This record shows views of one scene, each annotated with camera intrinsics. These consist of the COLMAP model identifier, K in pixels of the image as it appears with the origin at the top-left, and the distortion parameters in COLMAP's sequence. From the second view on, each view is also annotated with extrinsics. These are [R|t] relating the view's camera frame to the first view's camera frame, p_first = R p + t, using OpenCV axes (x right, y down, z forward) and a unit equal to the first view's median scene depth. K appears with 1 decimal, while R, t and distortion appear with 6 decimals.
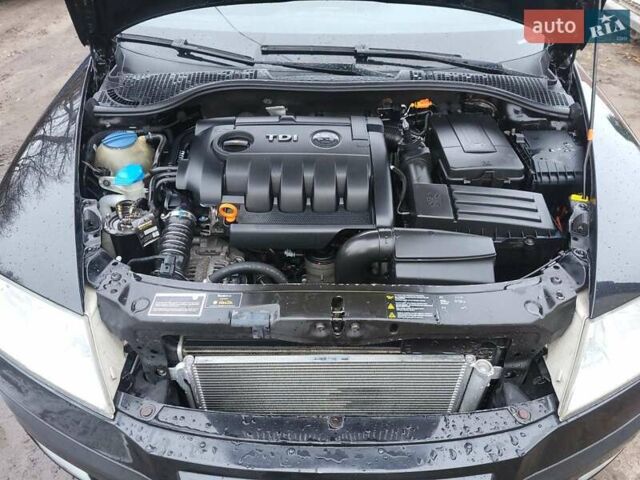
lens RADIAL K [[477.2, 0, 320.0], [0, 477.2, 240.0], [0, 0, 1]] dist [0.041007, -0.006081]
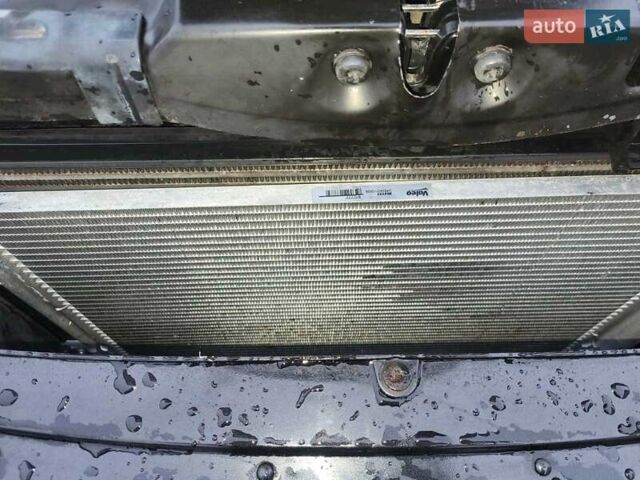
lens RADIAL K [[477.2, 0, 320.0], [0, 477.2, 240.0], [0, 0, 1]] dist [0.041007, -0.006081]
pose [[0.999767, -0.021603, 0.000115, -0.017320], [0.020362, 0.944088, 0.329065, 0.177489], [-0.007218, -0.328986, 0.944307, 0.707688]]
